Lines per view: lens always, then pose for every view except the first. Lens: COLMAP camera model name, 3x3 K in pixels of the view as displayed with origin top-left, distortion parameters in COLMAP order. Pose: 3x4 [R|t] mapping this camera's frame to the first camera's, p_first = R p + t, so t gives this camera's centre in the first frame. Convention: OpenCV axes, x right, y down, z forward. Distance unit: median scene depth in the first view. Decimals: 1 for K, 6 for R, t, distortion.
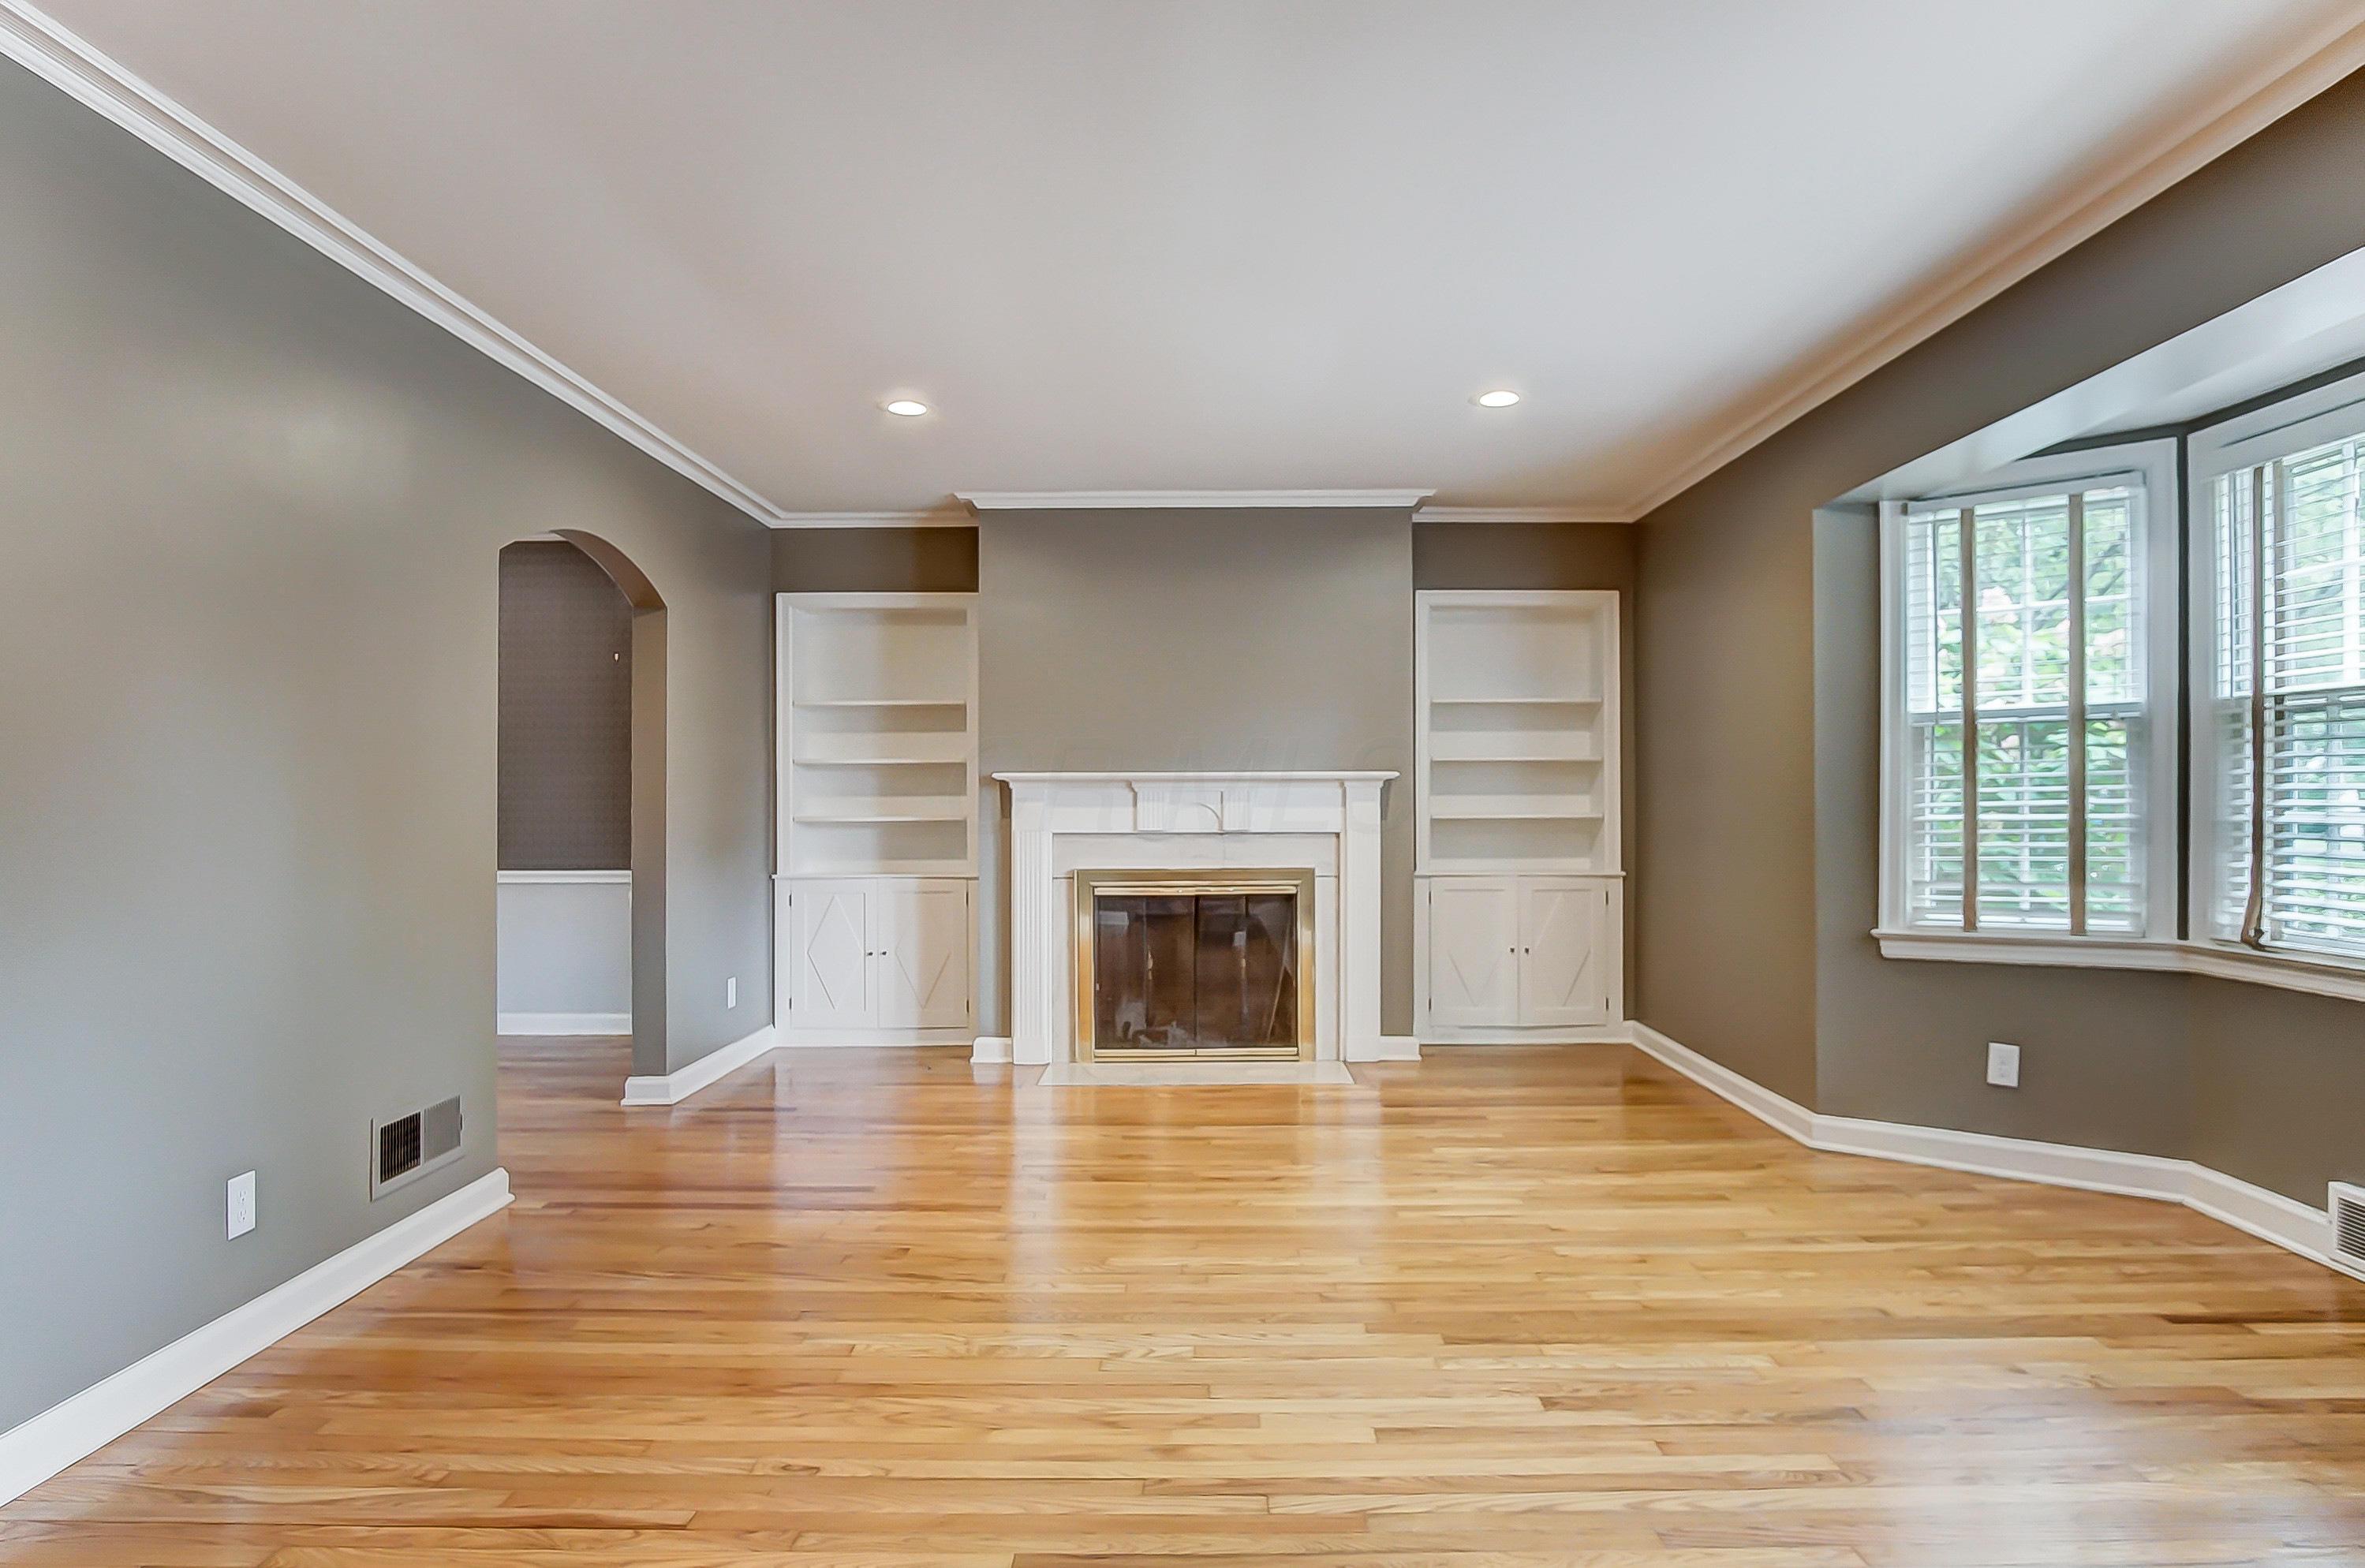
lens RADIAL K [[1277.4, 0, 1201.8], [0, 1277.4, 784.3], [0, 0, 1]] dist [-0.021264, 0.001334]
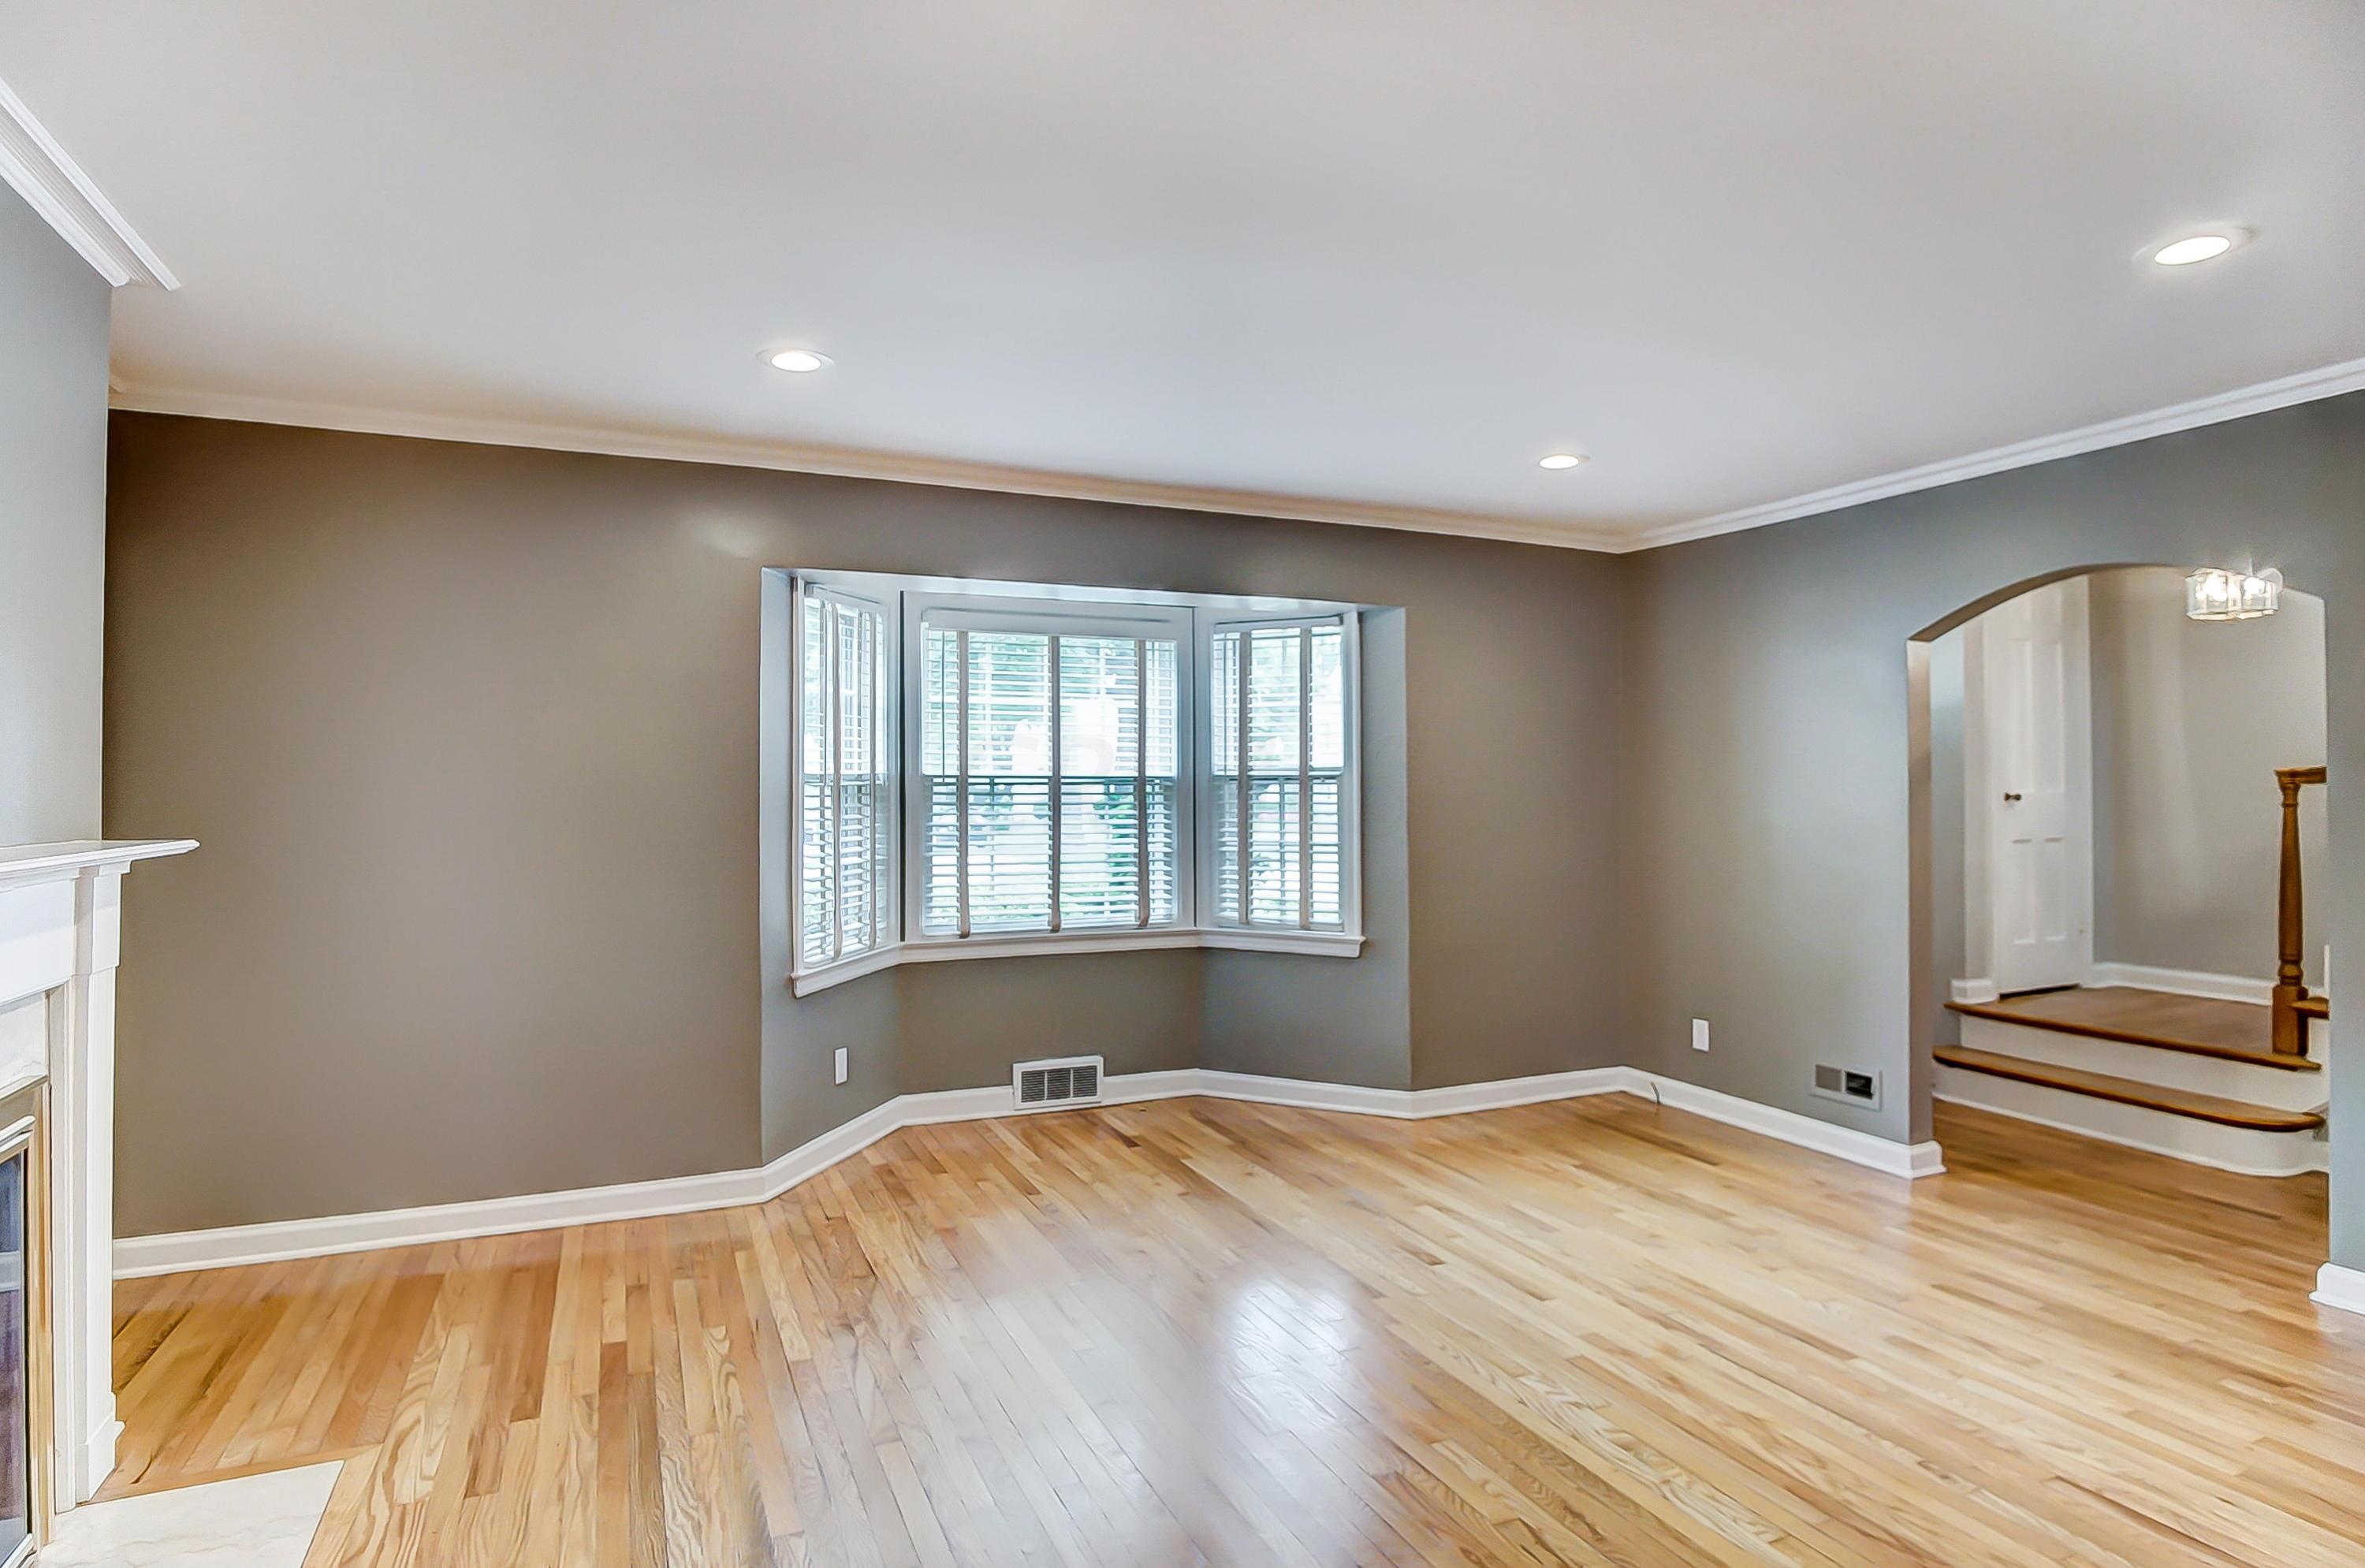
lens RADIAL K [[1272.6, 0, 1185.2], [0, 1272.6, 768.1], [0, 0, 1]] dist [-0.034964, 0.010197]
pose [[-0.405681, 0.020895, 0.913776, -0.647370], [-0.005511, 0.999665, -0.025305, -0.036397], [-0.913998, -0.015301, -0.405430, 1.243216]]
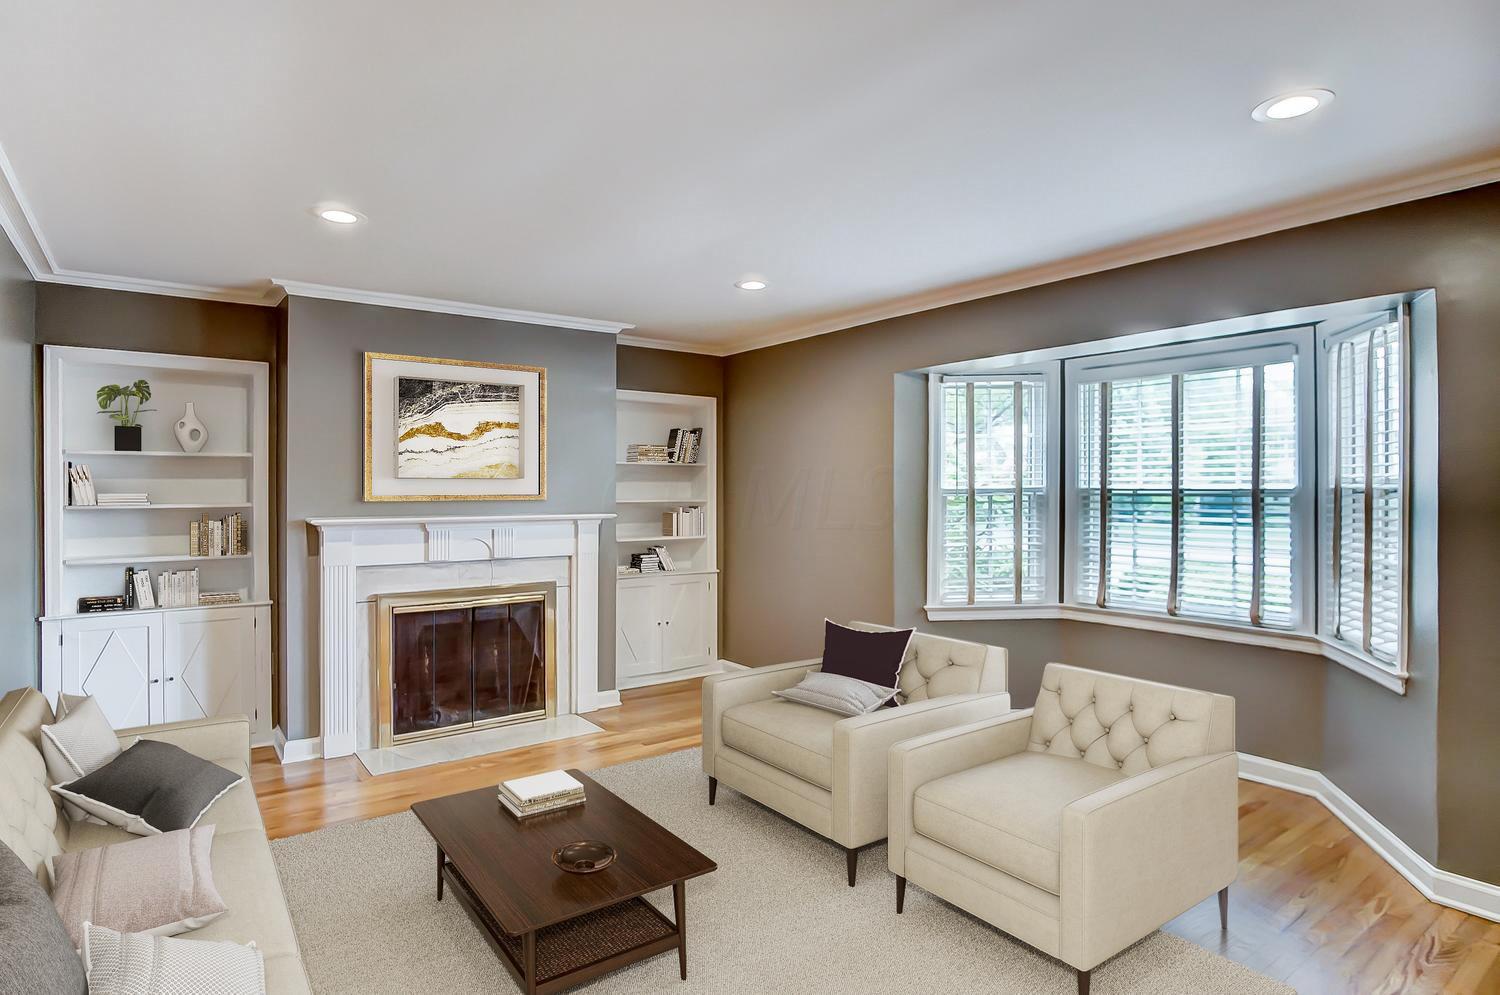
lens RADIAL K [[821.9, 0, 750.0], [0, 821.9, 497.5], [0, 0, 1]] dist [-0.015293, 0.000171]
pose [[0.807680, -0.002994, 0.589613, -0.416950], [-0.007312, 0.999859, 0.015093, -0.065163], [-0.589576, -0.016502, 0.807545, 0.205967]]
